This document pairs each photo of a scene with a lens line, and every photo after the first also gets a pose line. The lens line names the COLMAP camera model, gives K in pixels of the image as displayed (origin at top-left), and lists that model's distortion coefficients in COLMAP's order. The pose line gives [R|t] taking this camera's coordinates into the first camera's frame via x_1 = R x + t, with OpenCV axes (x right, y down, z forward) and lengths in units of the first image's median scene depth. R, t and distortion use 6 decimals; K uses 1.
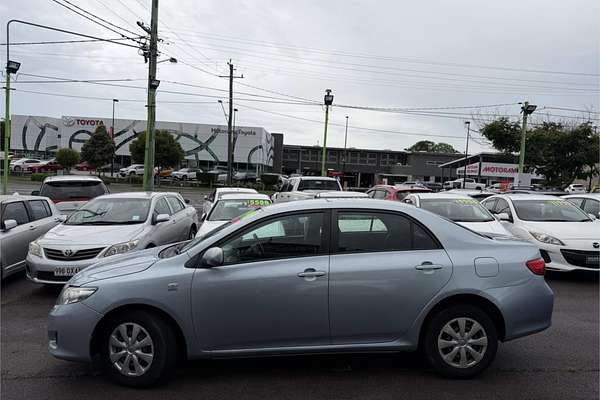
lens RADIAL K [[425.6, 0, 295.7], [0, 425.6, 200.4], [0, 0, 1]] dist [0.020584, -0.001745]
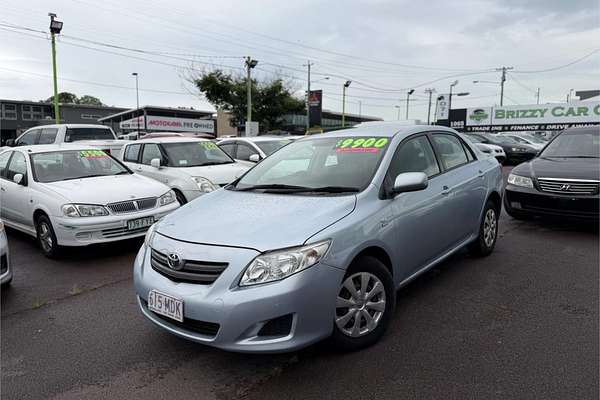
lens RADIAL K [[425.6, 0, 302.0], [0, 425.6, 199.6], [0, 0, 1]] dist [0.020584, -0.001745]
pose [[0.694394, -0.136130, 0.706602, -0.151321], [0.064533, 0.989767, 0.127265, 0.005603], [-0.716696, -0.042773, 0.696073, 0.077249]]
